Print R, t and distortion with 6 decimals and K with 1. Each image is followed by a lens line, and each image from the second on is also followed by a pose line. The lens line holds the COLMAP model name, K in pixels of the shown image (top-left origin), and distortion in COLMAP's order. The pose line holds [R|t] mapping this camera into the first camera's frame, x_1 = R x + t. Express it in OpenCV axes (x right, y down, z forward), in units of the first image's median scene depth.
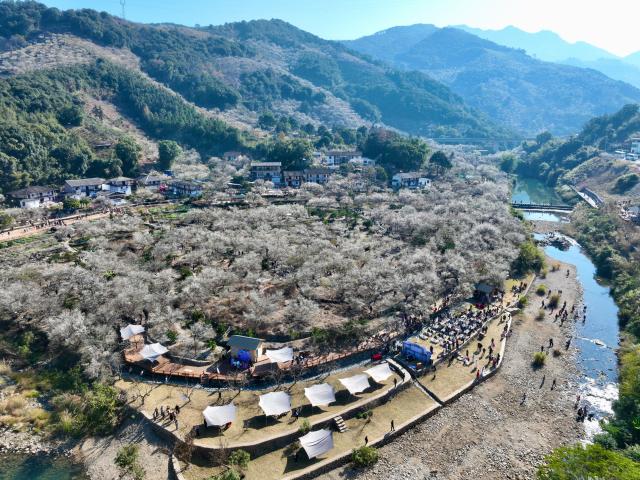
lens RADIAL K [[445.2, 0, 324.4], [0, 445.2, 240.4], [0, 0, 1]] dist [0.000401, 0.007557]
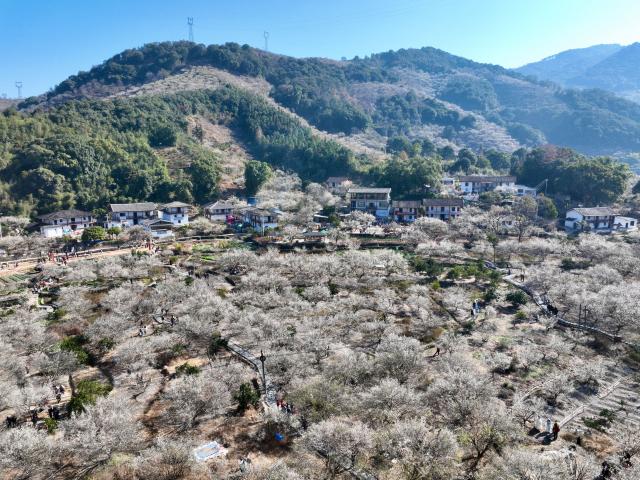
lens RADIAL K [[445.2, 0, 324.4], [0, 445.2, 240.4], [0, 0, 1]] dist [0.000401, 0.007557]
pose [[0.945650, 0.049385, -0.321414, 0.023185], [-0.075696, 0.994679, -0.069878, -0.023701], [0.316253, 0.090410, 0.944357, 0.204187]]
